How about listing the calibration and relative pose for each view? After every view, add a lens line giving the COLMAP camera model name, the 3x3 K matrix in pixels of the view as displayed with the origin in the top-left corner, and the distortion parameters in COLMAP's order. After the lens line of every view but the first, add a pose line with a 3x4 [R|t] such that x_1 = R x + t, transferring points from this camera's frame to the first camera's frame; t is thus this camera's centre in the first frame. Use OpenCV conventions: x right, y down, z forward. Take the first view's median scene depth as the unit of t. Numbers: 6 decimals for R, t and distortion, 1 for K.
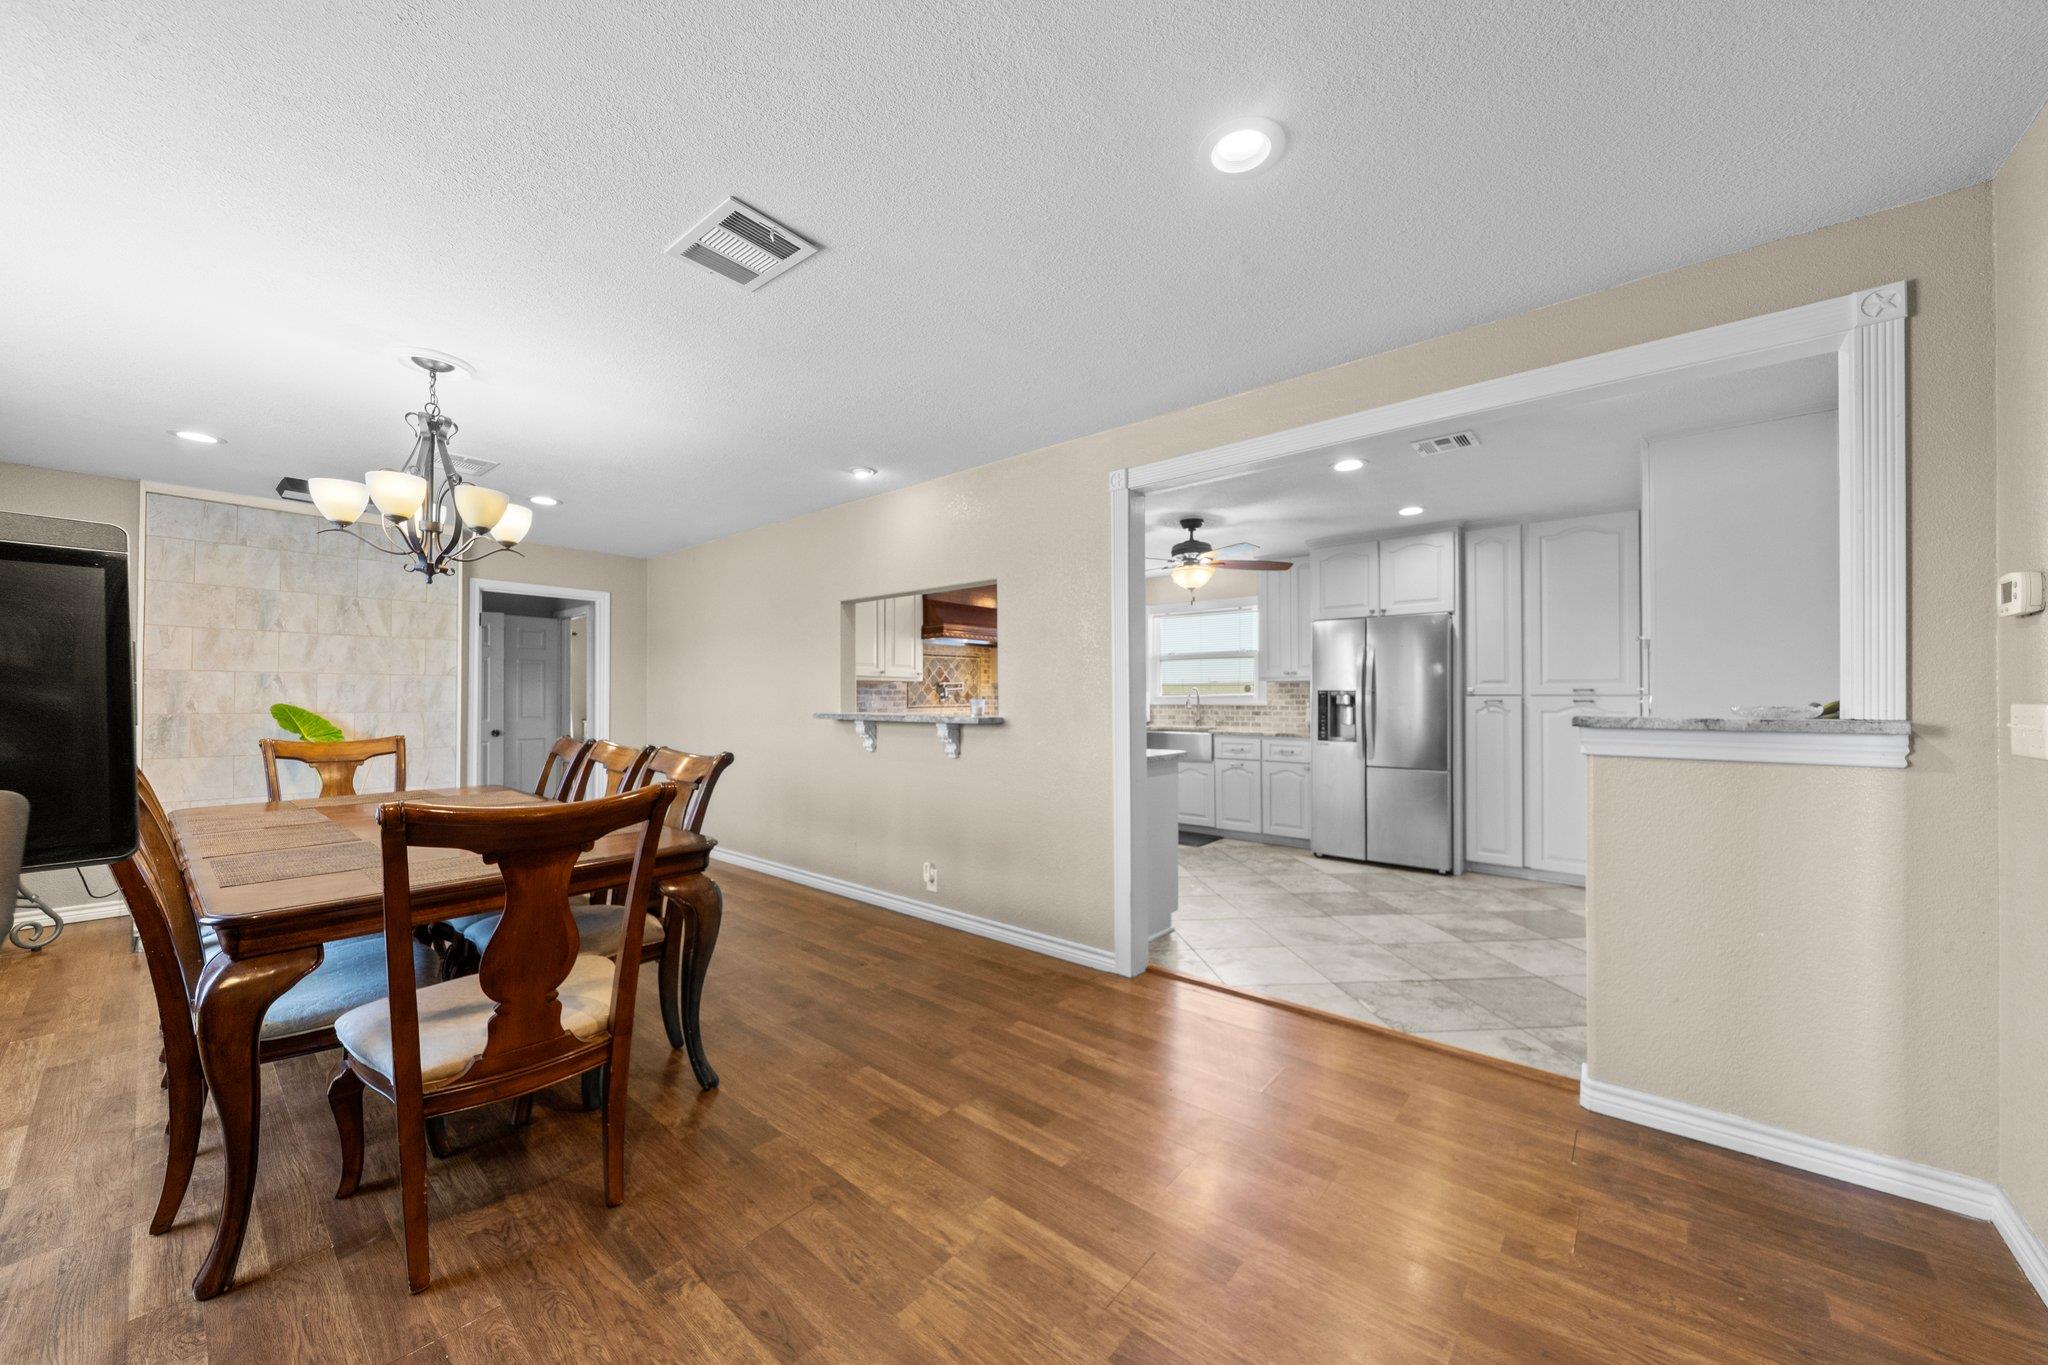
lens RADIAL K [[735.8, 0, 1028.0], [0, 735.8, 697.6], [0, 0, 1]] dist [-0.000738, -0.000334]
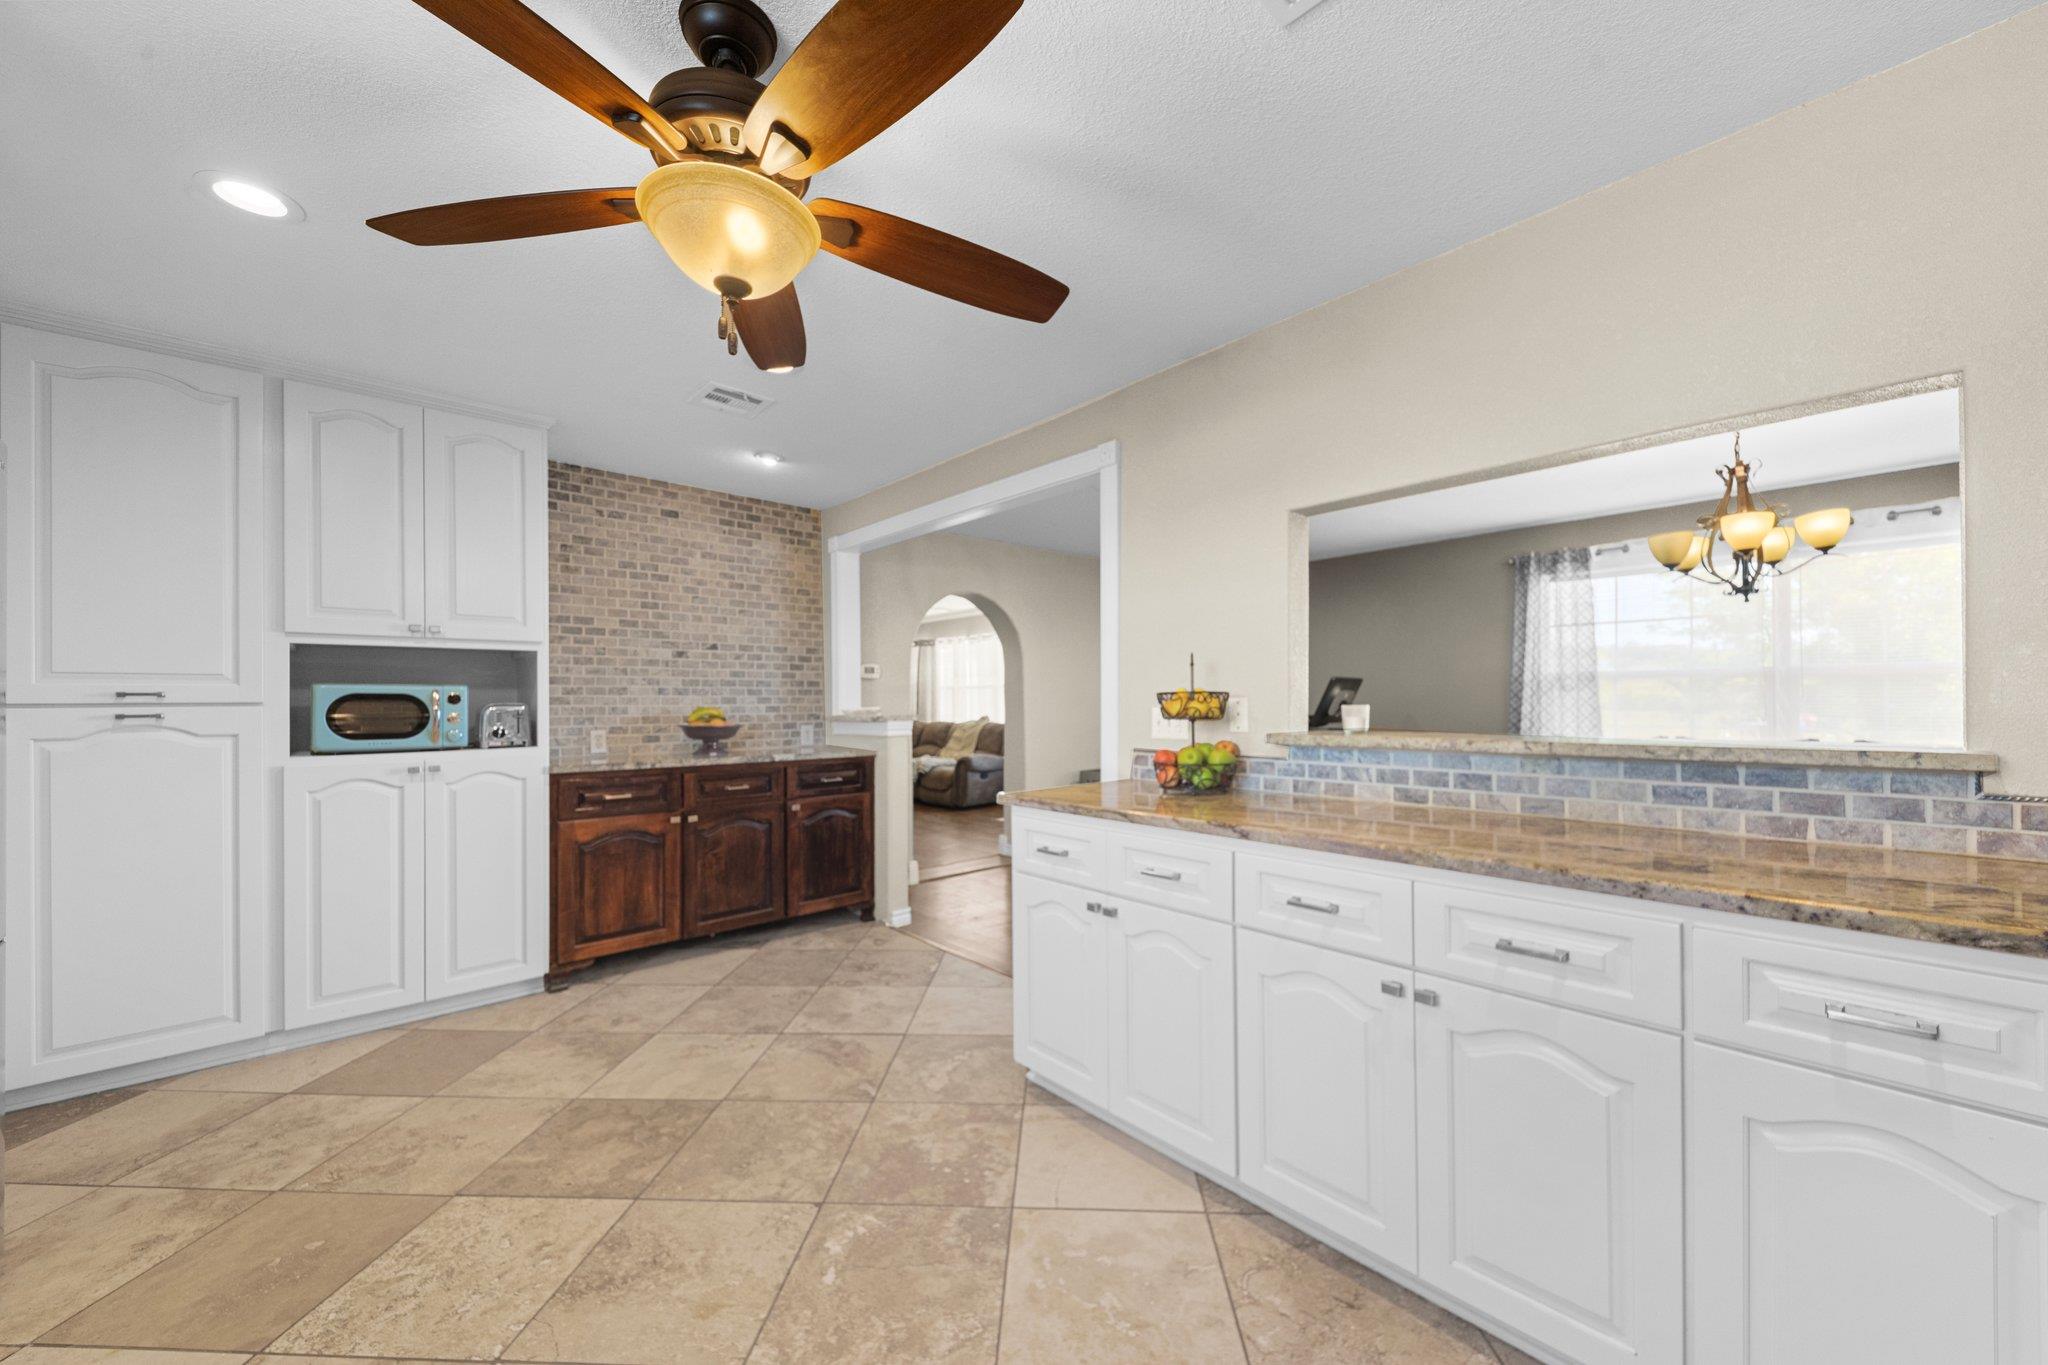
lens RADIAL K [[735.8, 0, 1028.0], [0, 735.8, 697.6], [0, 0, 1]] dist [-0.000738, -0.000334]
pose [[-0.990087, 0.007585, 0.140249, 0.091223], [0.006159, 0.999925, -0.010602, 0.000708], [-0.140319, -0.009633, -0.990059, 1.361506]]
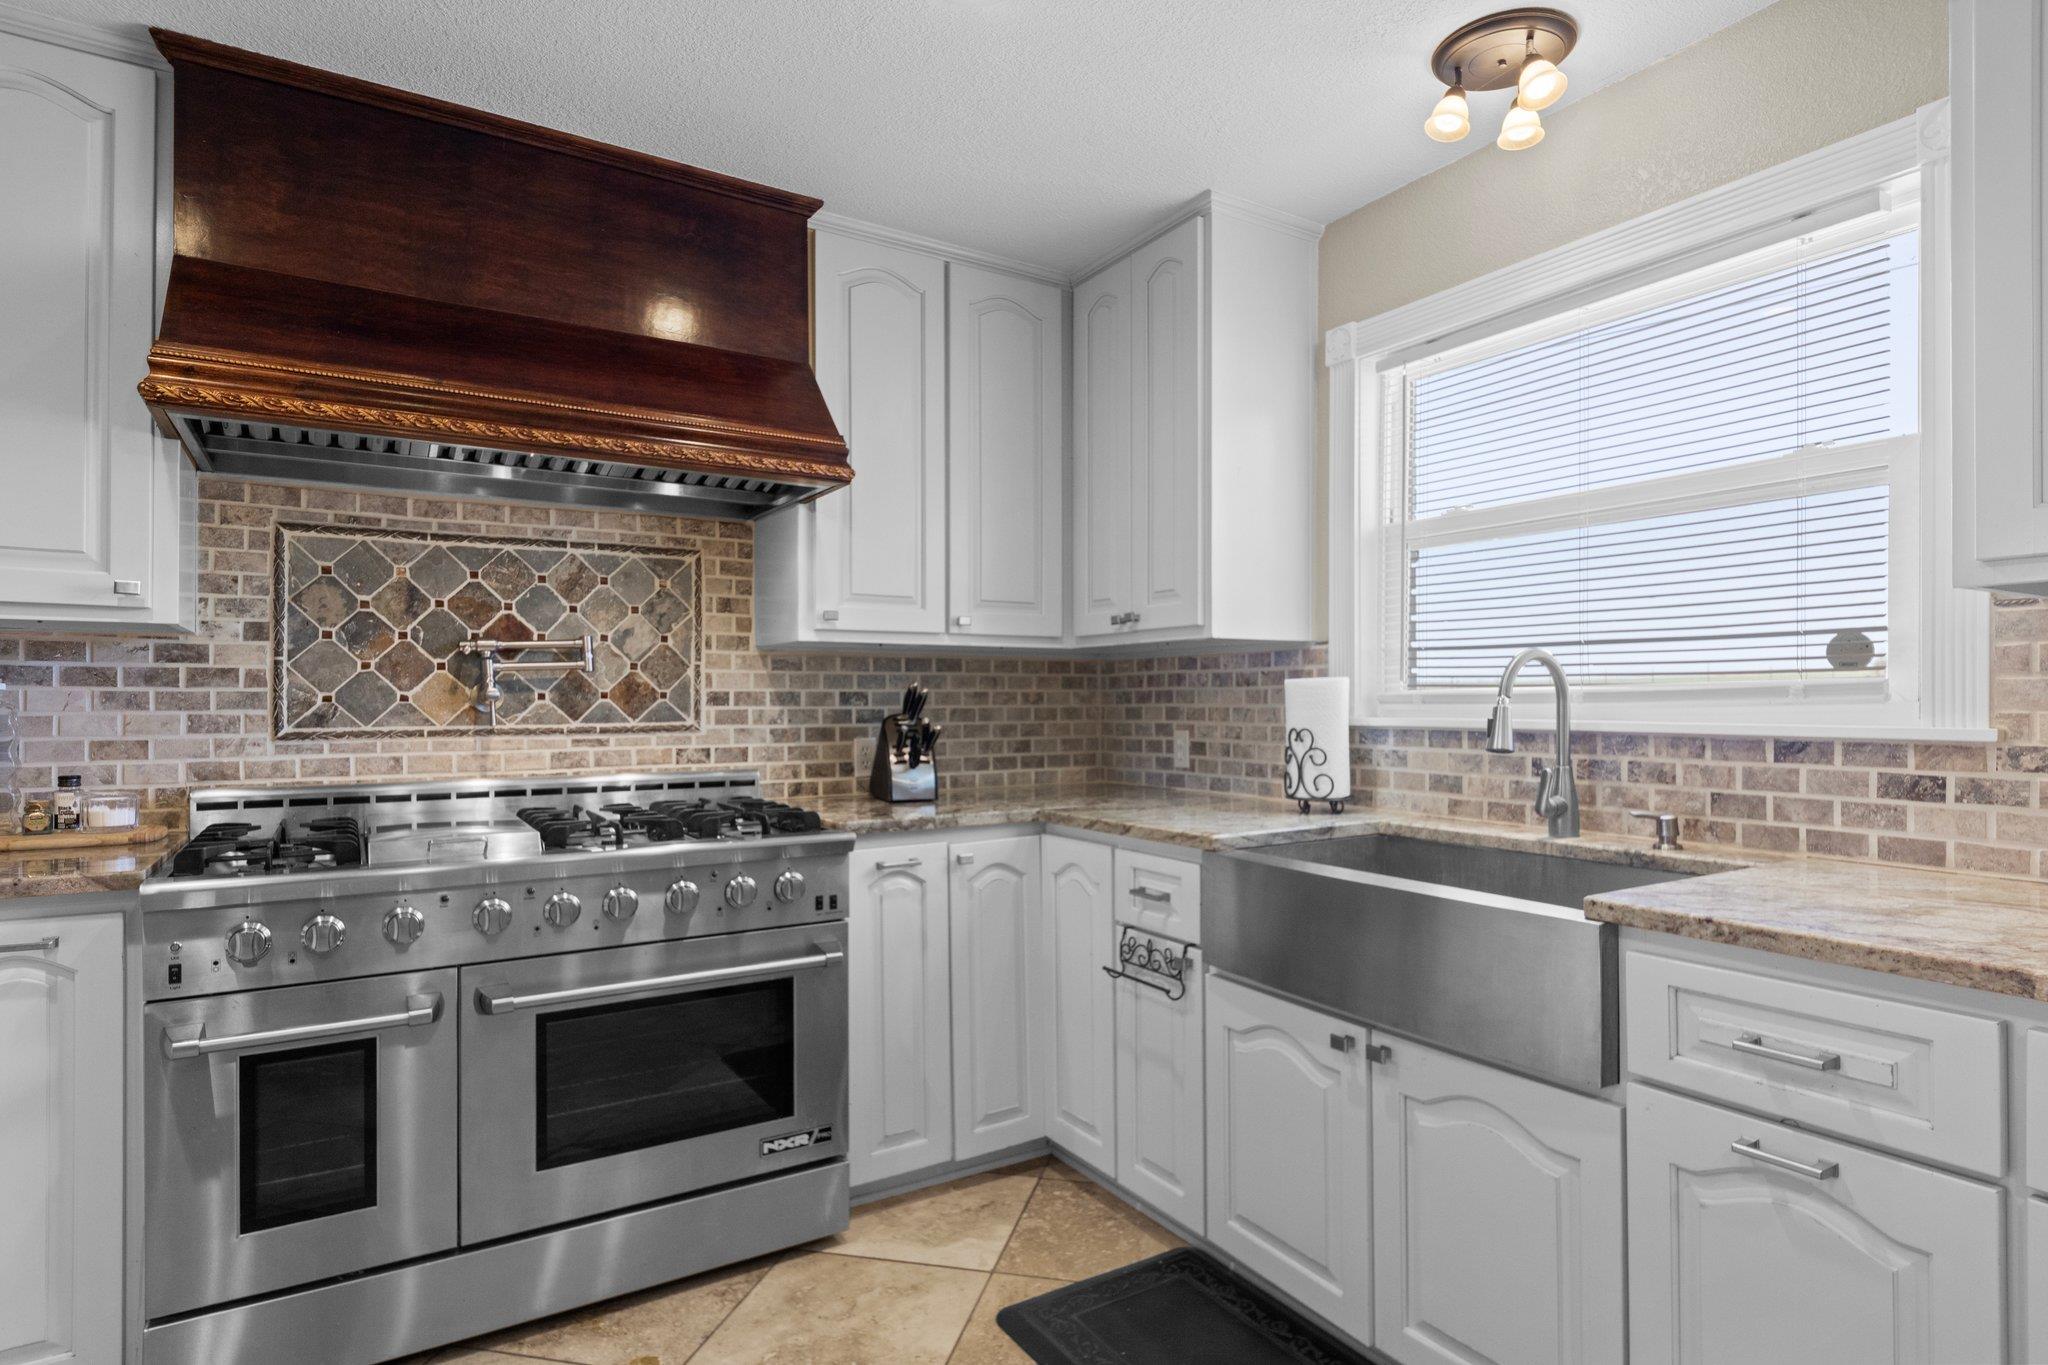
lens RADIAL K [[1084.8, 0, 1031.9], [0, 1084.8, 699.0], [0, 0, 1]] dist [0.021841, -0.015932]
pose [[0.950768, 0.000493, -0.309904, 0.281552], [-0.001030, 0.999998, -0.001569, 0.001328], [0.309903, 0.001811, 0.950767, 1.009462]]
